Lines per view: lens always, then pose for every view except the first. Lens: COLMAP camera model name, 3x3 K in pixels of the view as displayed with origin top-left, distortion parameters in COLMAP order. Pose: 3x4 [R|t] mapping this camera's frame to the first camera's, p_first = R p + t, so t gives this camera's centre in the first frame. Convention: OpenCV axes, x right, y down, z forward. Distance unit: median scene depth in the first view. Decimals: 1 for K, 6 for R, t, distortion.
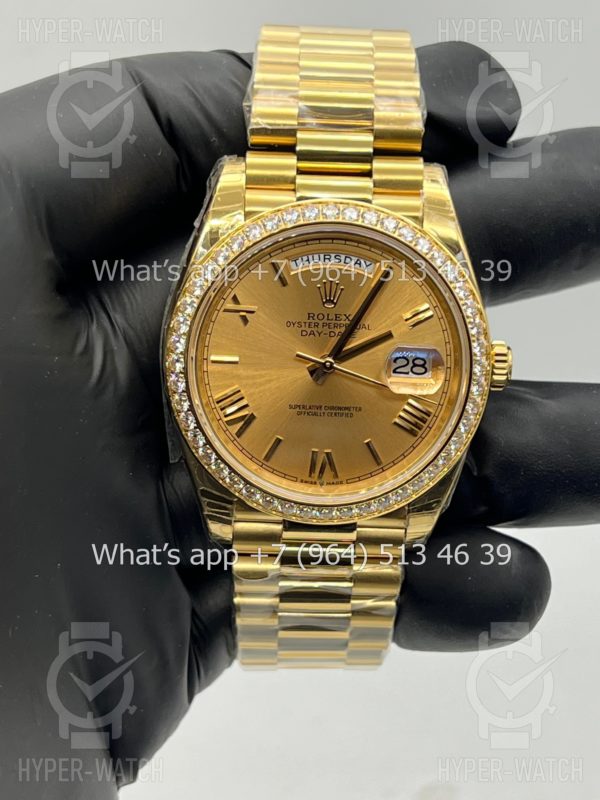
lens RADIAL K [[1801.0, 0, 294.9], [0, 1801.0, 402.3], [0, 0, 1]] dist [0.032886, 0.000000]
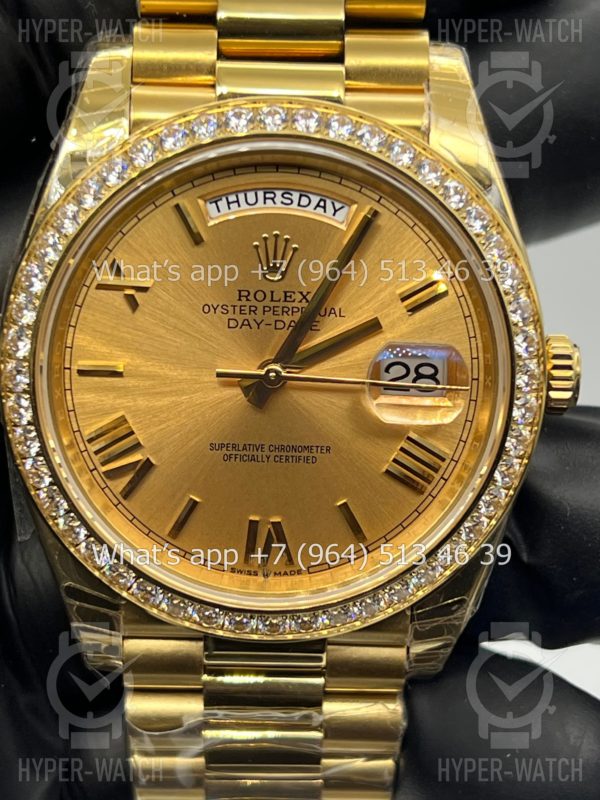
lens RADIAL K [[1801.0, 0, 305.2], [0, 1801.0, 395.9], [0, 0, 1]] dist [0.032886, 0.000000]
pose [[0.999785, -0.010649, -0.017785, 0.039629], [0.010318, 0.999774, -0.018597, -0.003062], [0.017979, 0.018410, 0.999669, 0.402528]]
